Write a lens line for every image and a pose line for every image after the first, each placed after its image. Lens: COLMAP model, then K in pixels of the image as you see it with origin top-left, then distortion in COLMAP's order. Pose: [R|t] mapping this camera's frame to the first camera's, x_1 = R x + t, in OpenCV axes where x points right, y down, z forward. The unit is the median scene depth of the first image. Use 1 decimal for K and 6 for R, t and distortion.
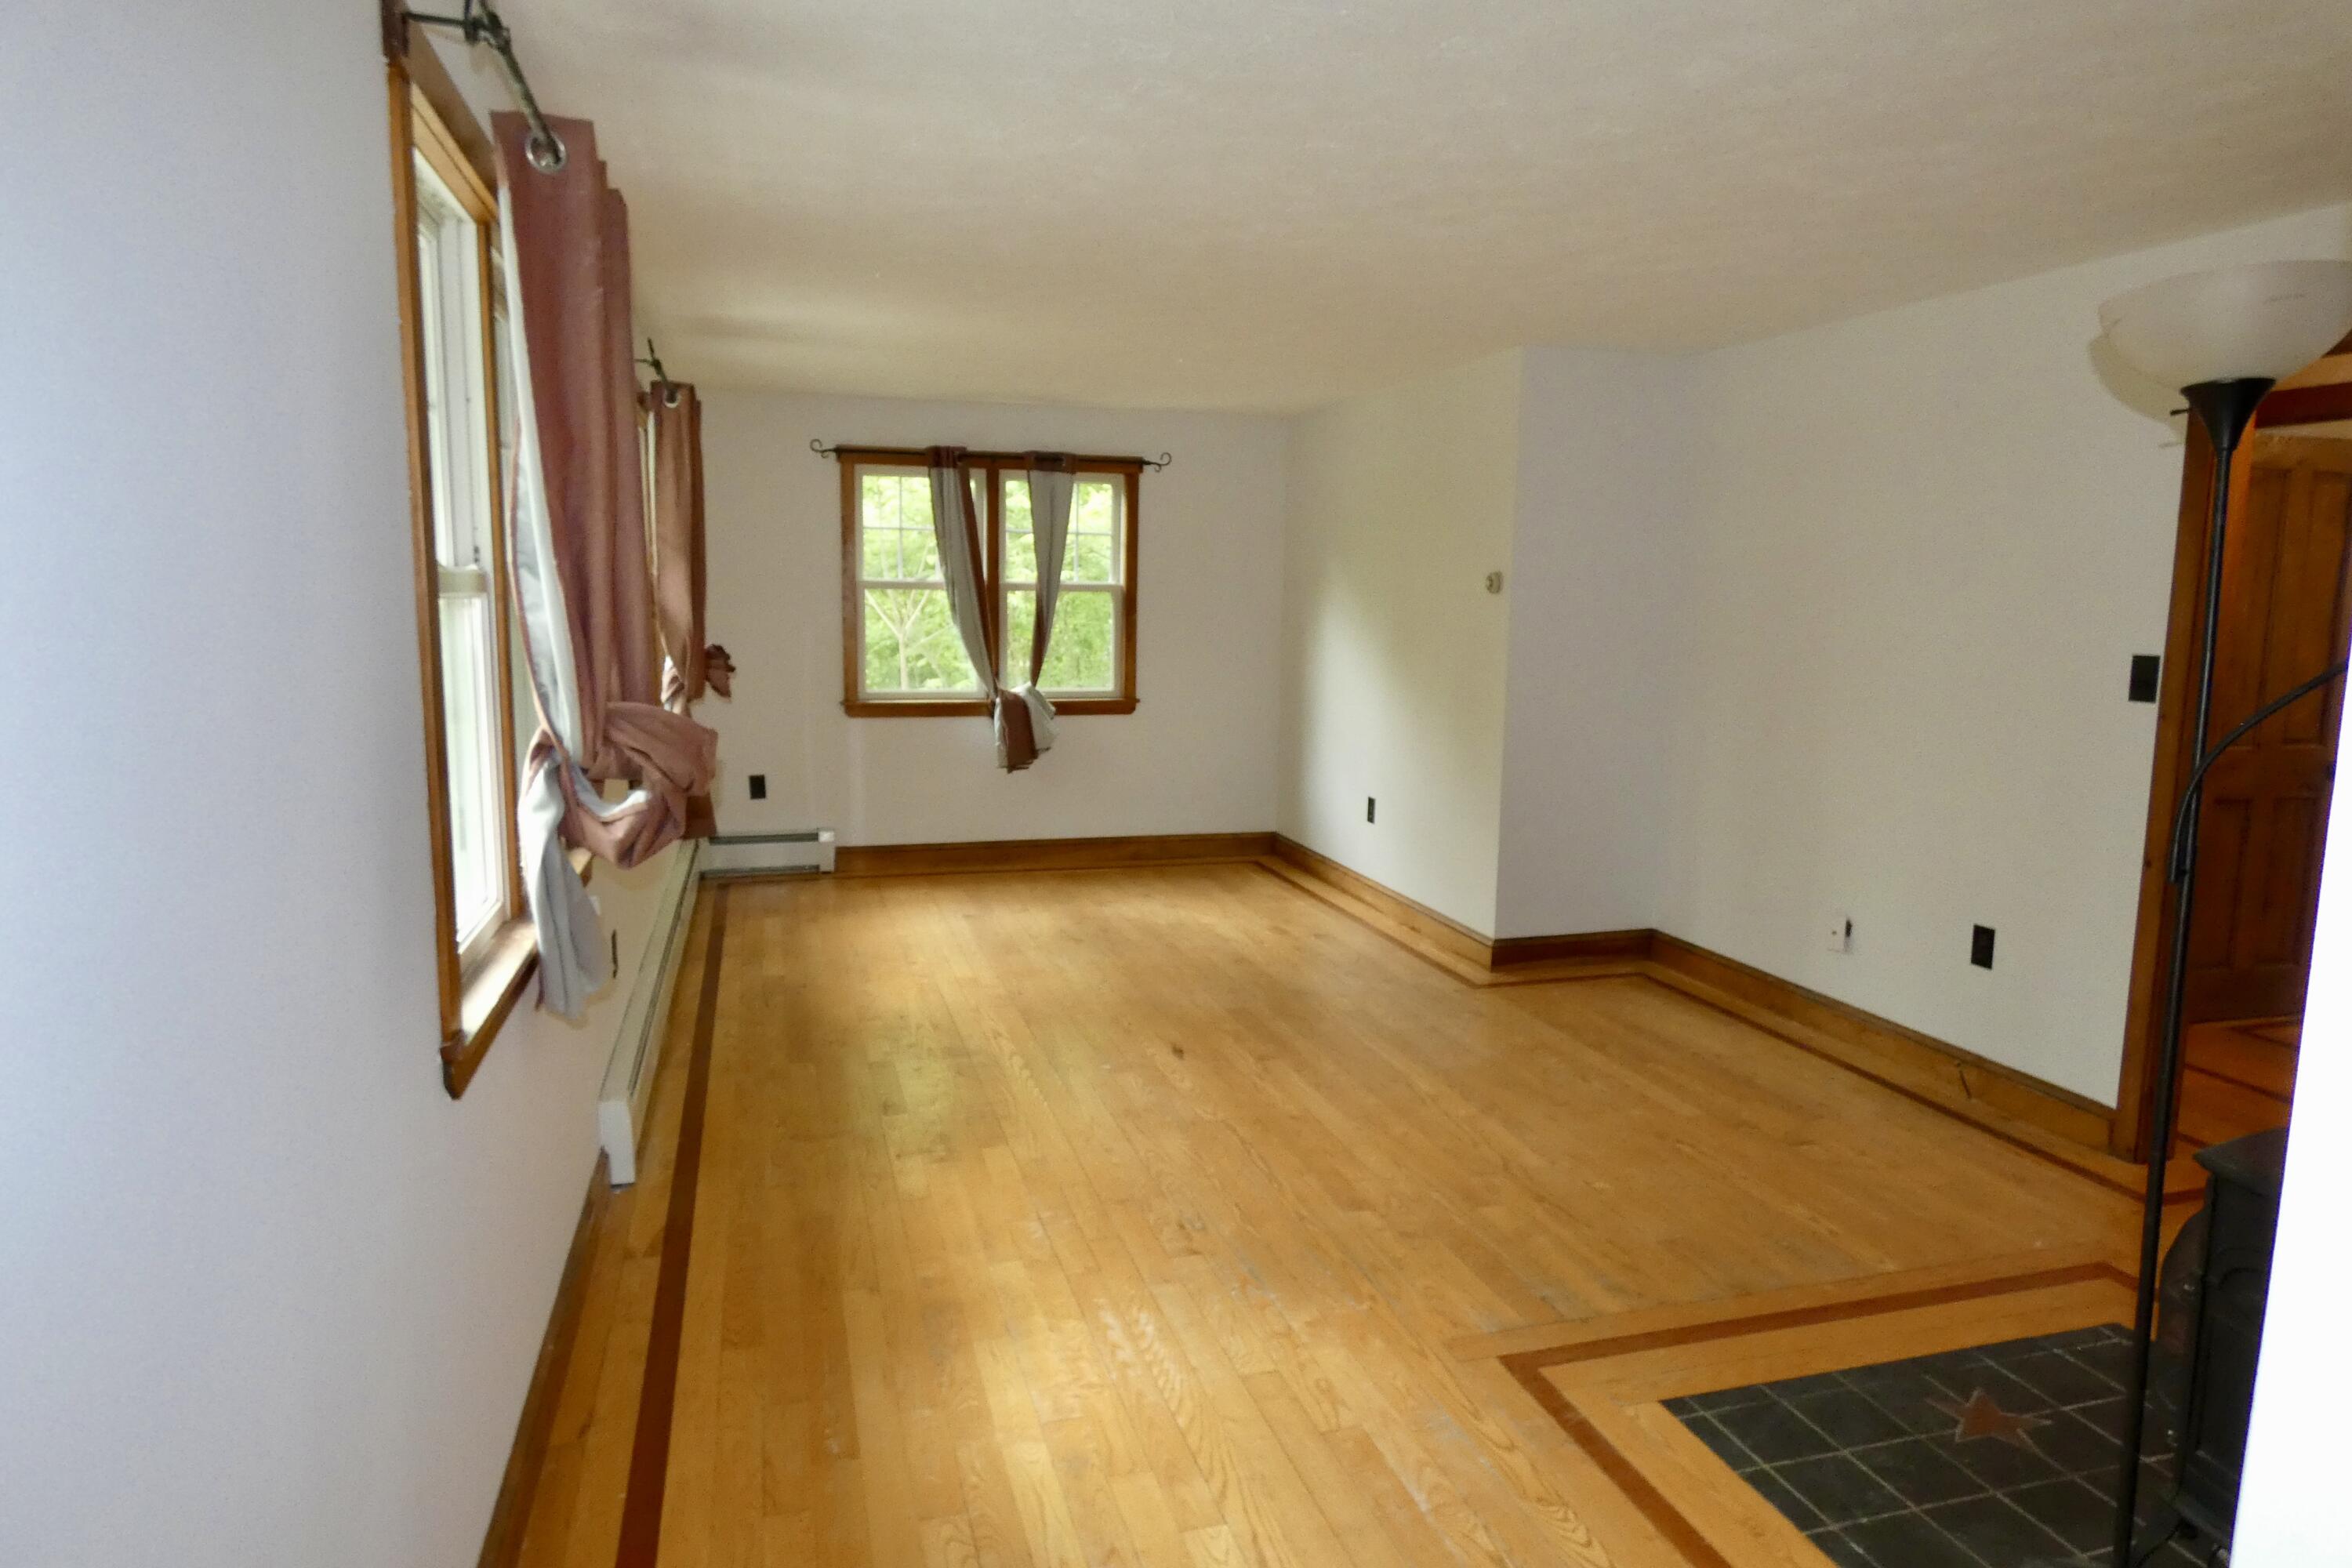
lens RADIAL K [[1436.6, 0, 1176.0], [0, 1436.6, 784.0], [0, 0, 1]] dist [-0.007022, -0.000948]
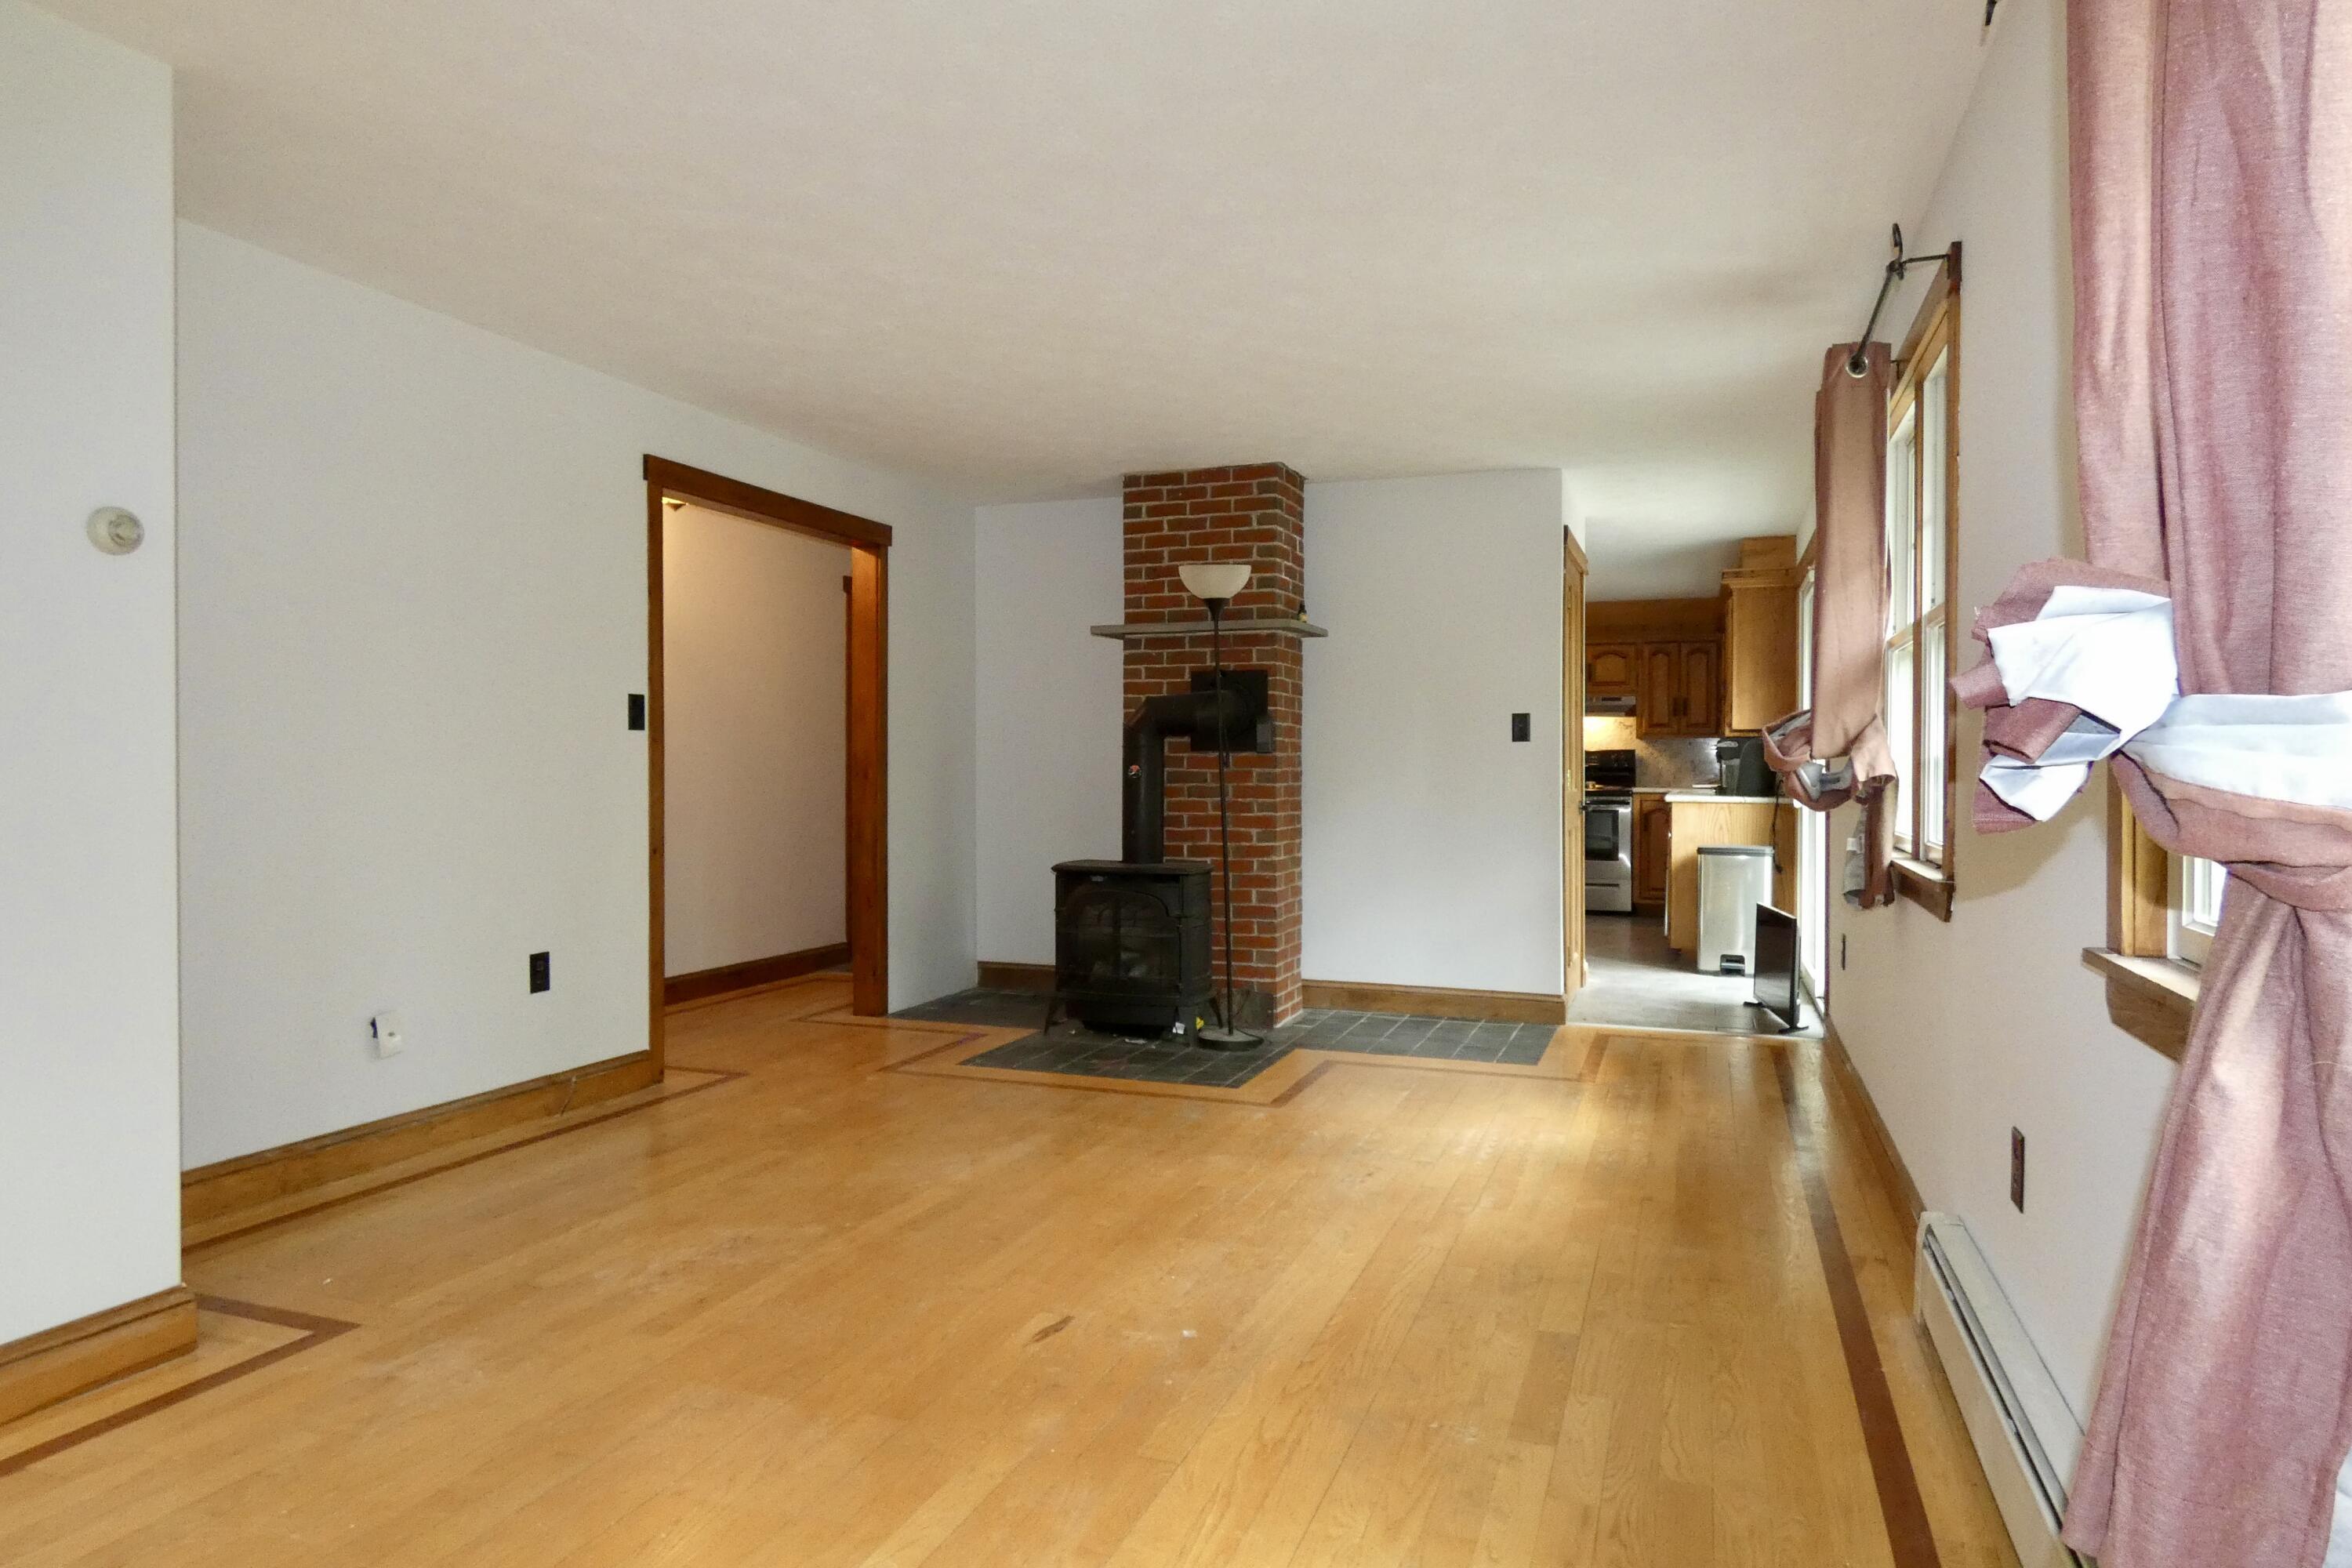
lens RADIAL K [[1436.6, 0, 1176.0], [0, 1436.6, 784.0], [0, 0, 1]] dist [-0.007022, -0.000948]
pose [[-0.805910, -0.011335, 0.591930, -0.488846], [0.078641, 0.988907, 0.126006, -0.134025], [-0.586792, 0.148100, -0.796079, 1.750757]]
